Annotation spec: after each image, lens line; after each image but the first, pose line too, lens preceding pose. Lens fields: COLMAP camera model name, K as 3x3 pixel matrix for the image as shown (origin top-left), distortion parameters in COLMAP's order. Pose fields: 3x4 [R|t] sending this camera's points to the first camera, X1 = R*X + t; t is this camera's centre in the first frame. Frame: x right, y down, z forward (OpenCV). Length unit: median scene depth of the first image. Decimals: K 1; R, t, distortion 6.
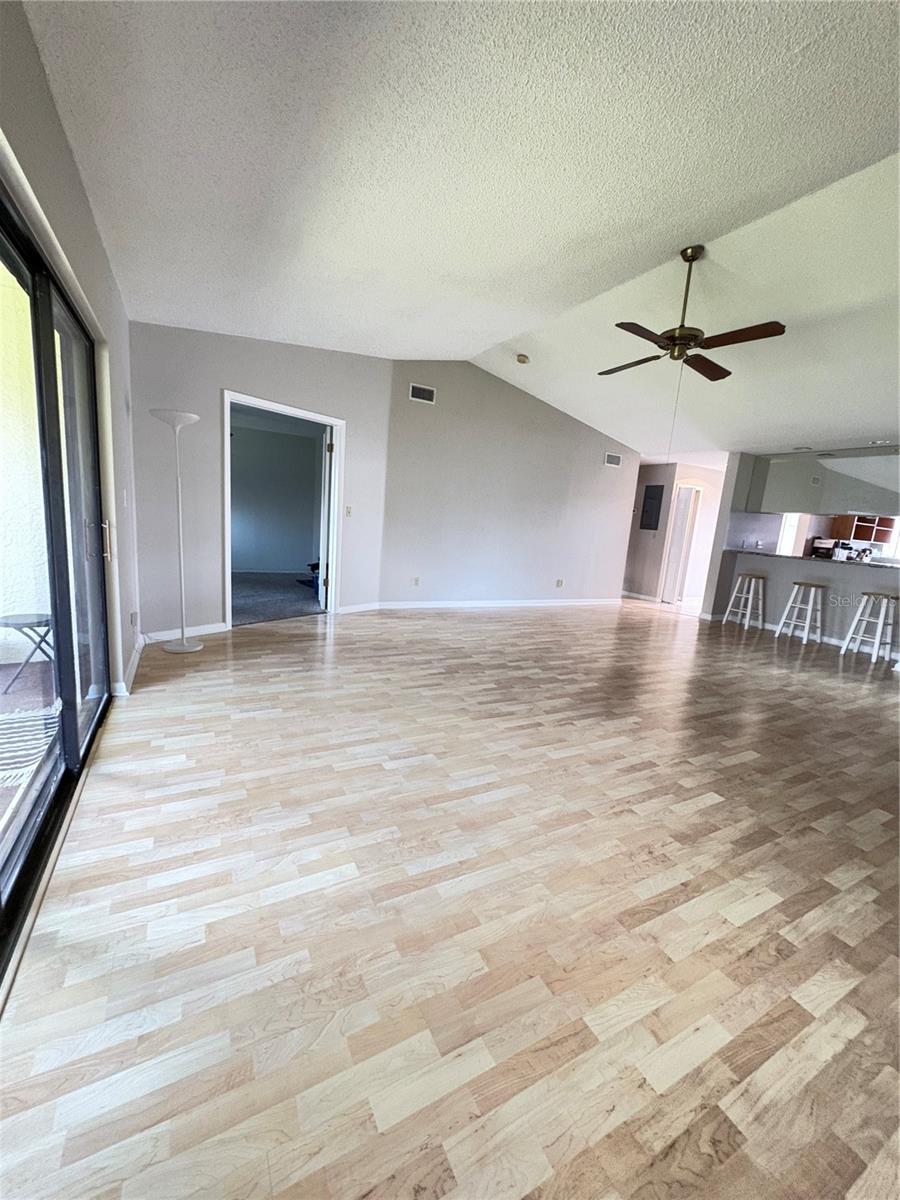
lens RADIAL K [[475.4, 0, 450.9], [0, 475.4, 602.3], [0, 0, 1]] dist [0.000745, -0.000141]
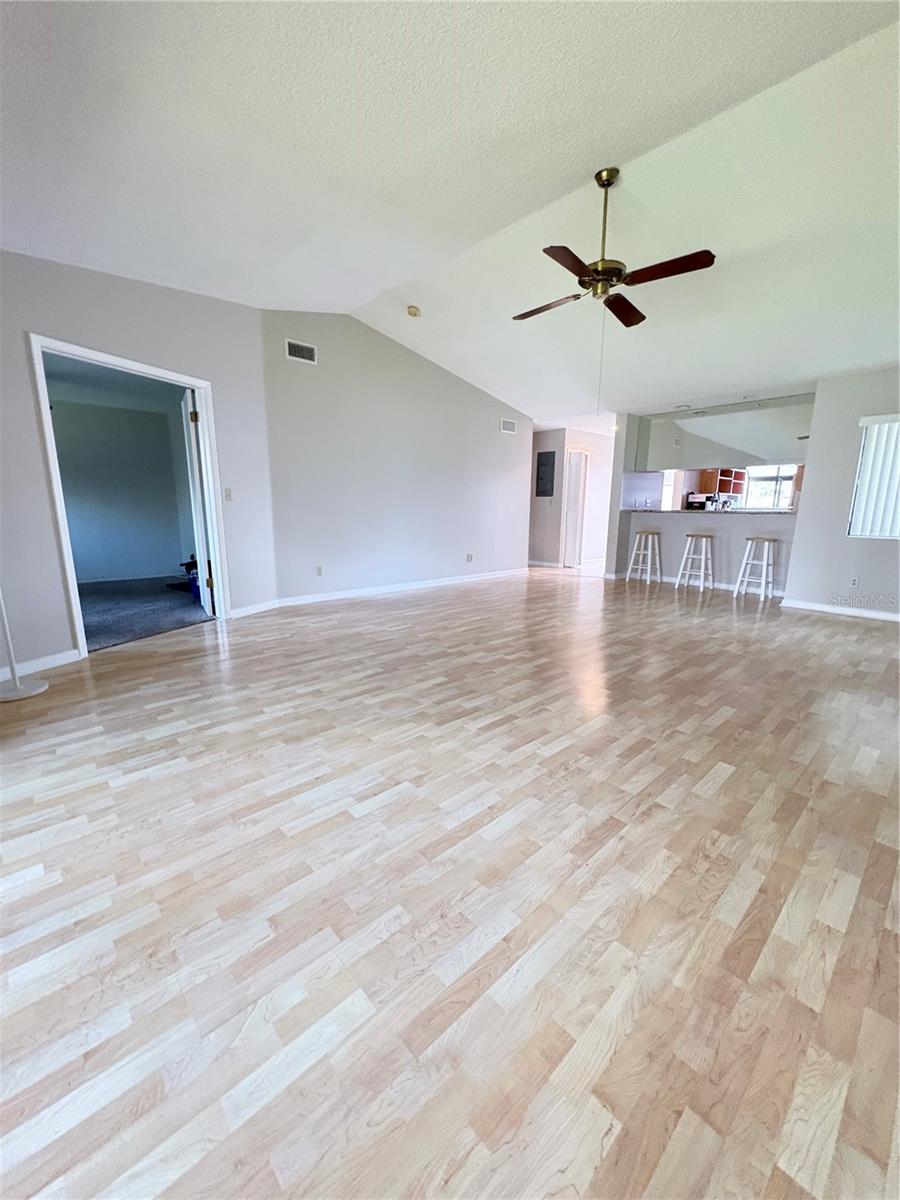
lens RADIAL K [[475.4, 0, 450.9], [0, 475.4, 602.3], [0, 0, 1]] dist [0.000745, -0.000141]
pose [[0.966327, -0.118097, 0.228617, -0.070295], [0.109873, 0.992766, 0.048418, -0.003350], [-0.232681, -0.021668, 0.972312, 0.138392]]
